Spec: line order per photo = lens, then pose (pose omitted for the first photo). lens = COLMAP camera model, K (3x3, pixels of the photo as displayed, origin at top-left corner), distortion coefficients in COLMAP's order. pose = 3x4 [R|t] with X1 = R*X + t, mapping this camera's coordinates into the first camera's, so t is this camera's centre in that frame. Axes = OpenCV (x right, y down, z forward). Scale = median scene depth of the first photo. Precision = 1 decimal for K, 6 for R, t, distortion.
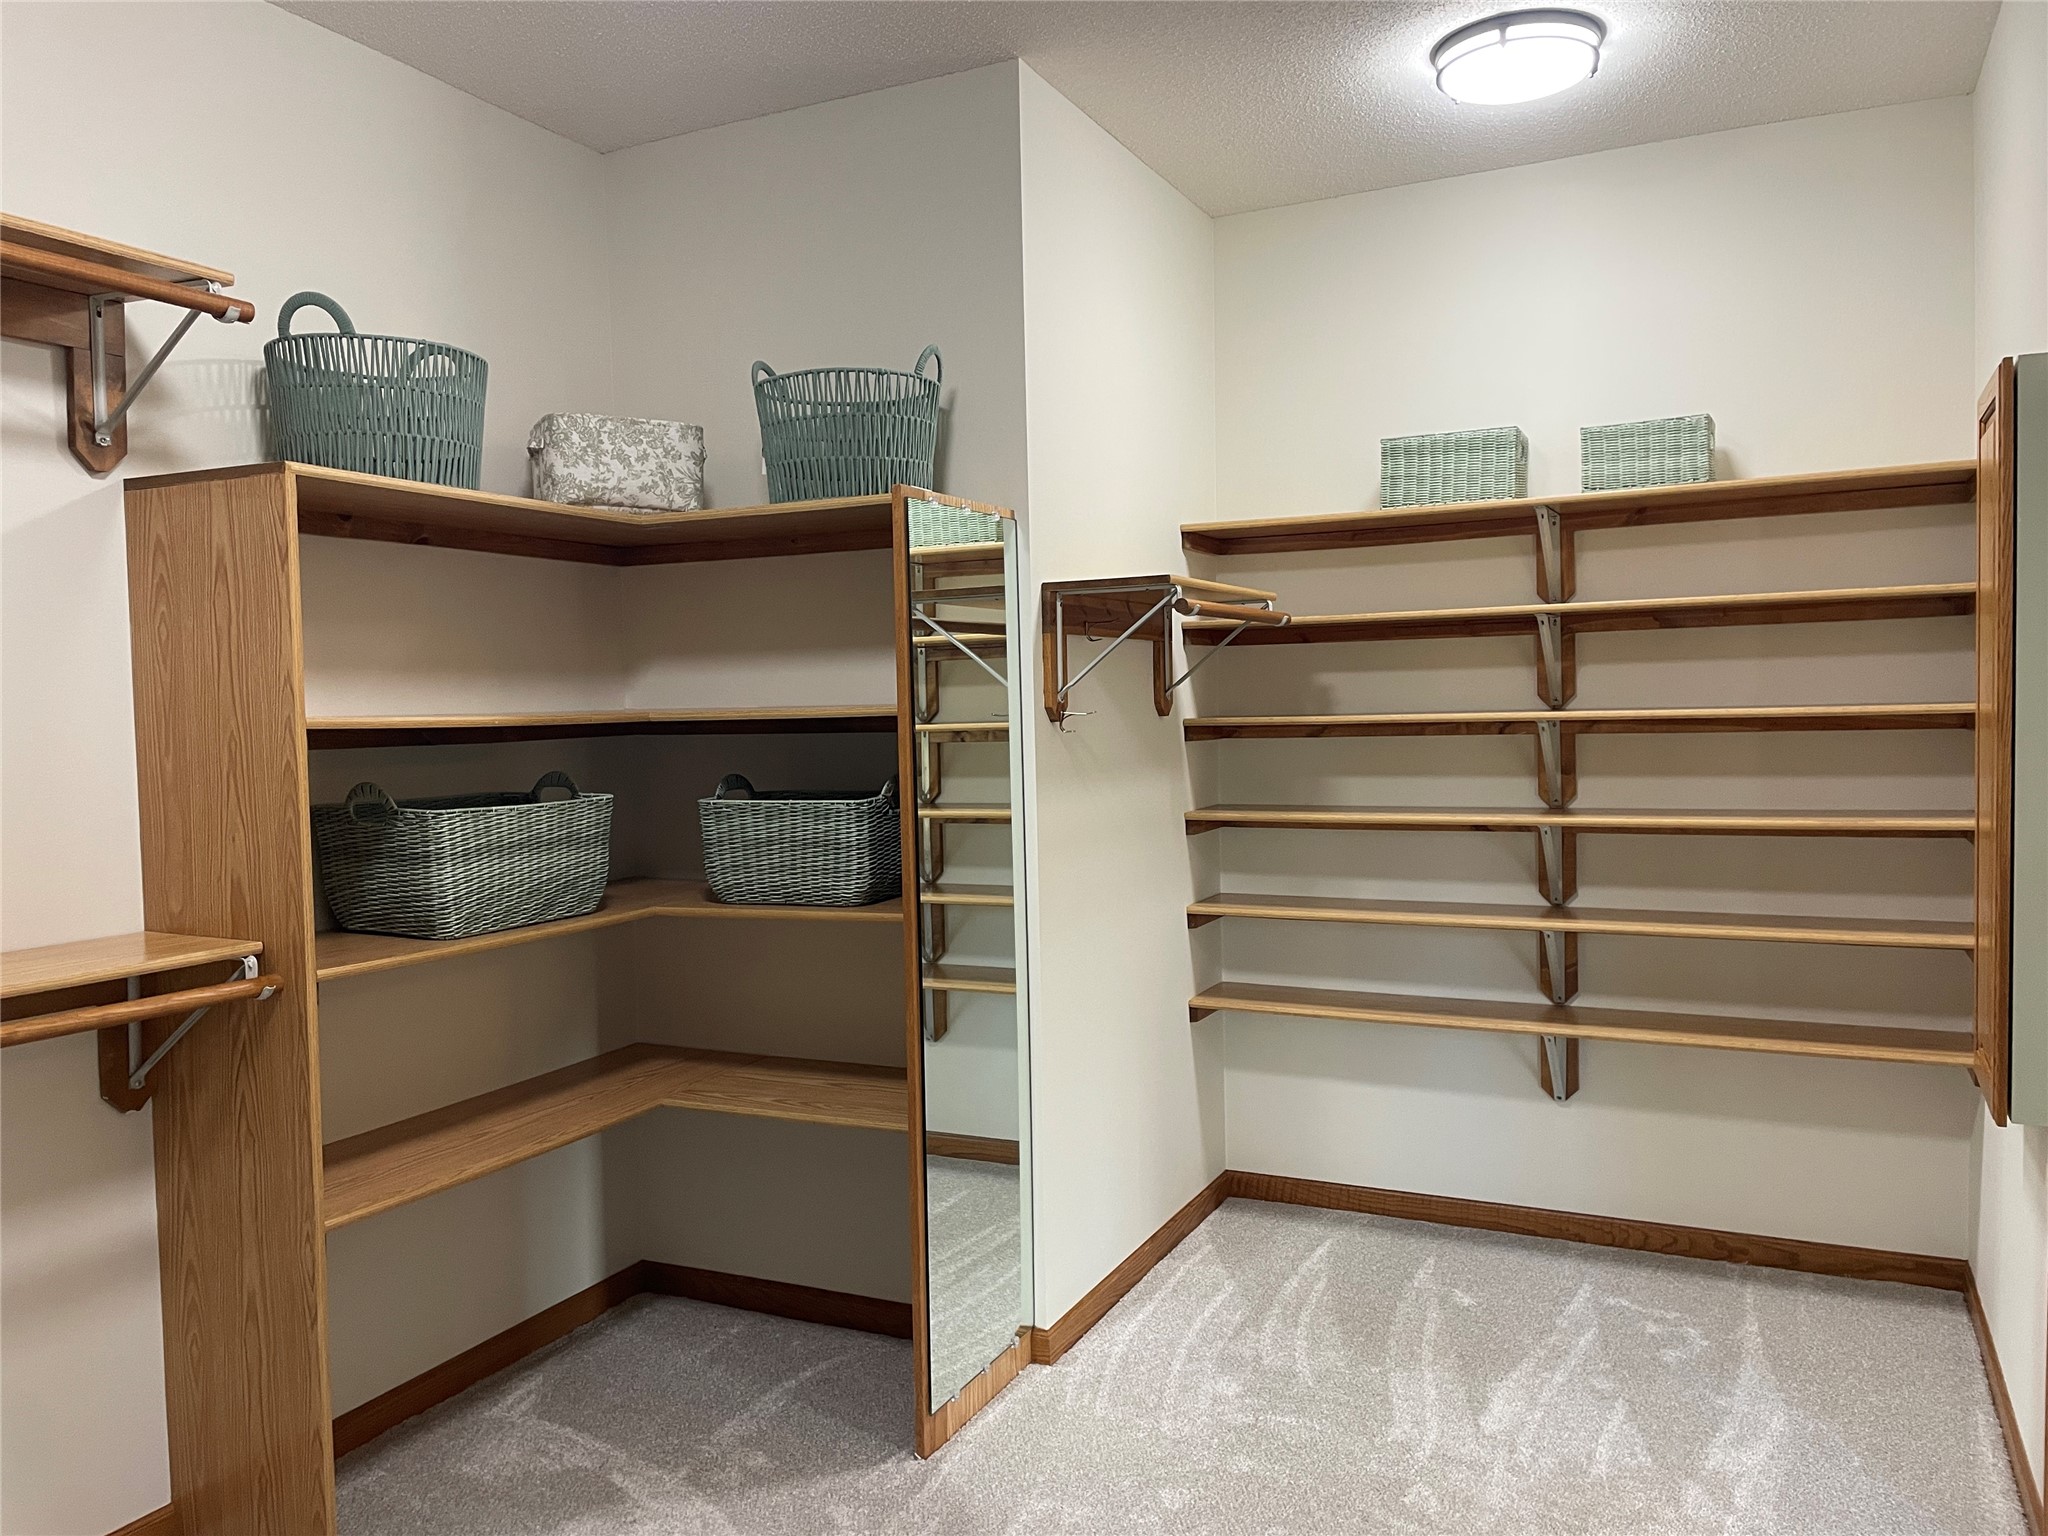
lens RADIAL K [[1532.0, 0, 1024.0], [0, 1532.0, 768.0], [0, 0, 1]] dist [0.005404, 0.004347]
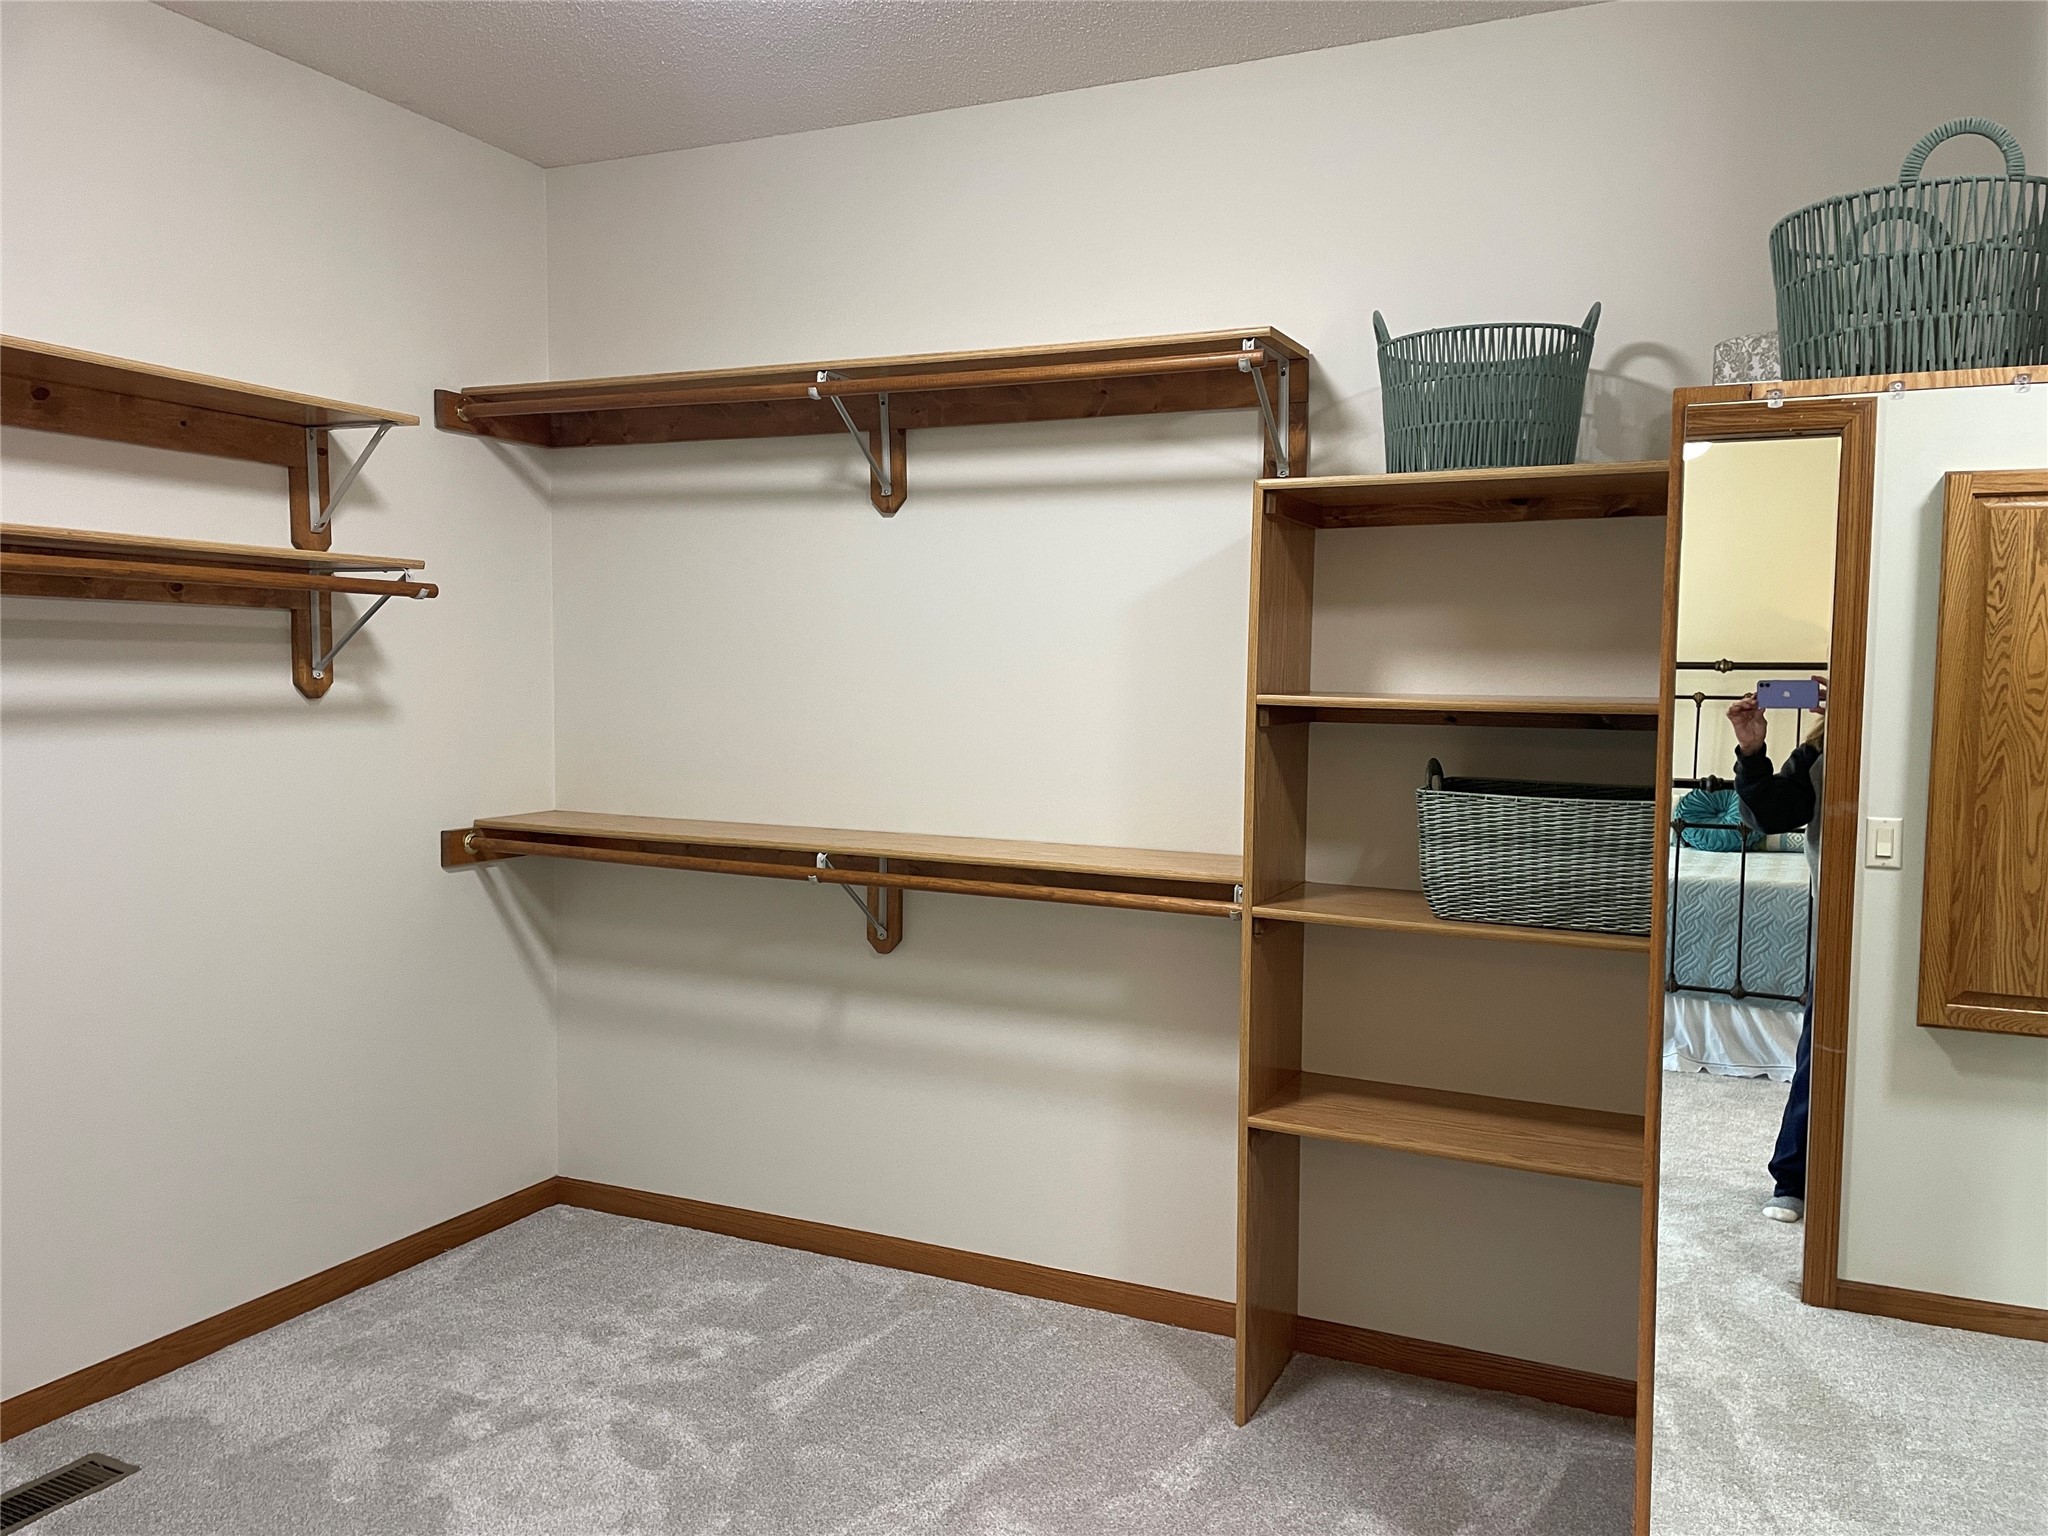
lens RADIAL K [[1532.0, 0, 1024.0], [0, 1532.0, 768.0], [0, 0, 1]] dist [0.005404, 0.004347]
pose [[-0.006394, 0.086695, -0.996214, 0.606823], [-0.052132, 0.994851, 0.086911, -0.058875], [0.998620, 0.052490, -0.001841, 0.695797]]
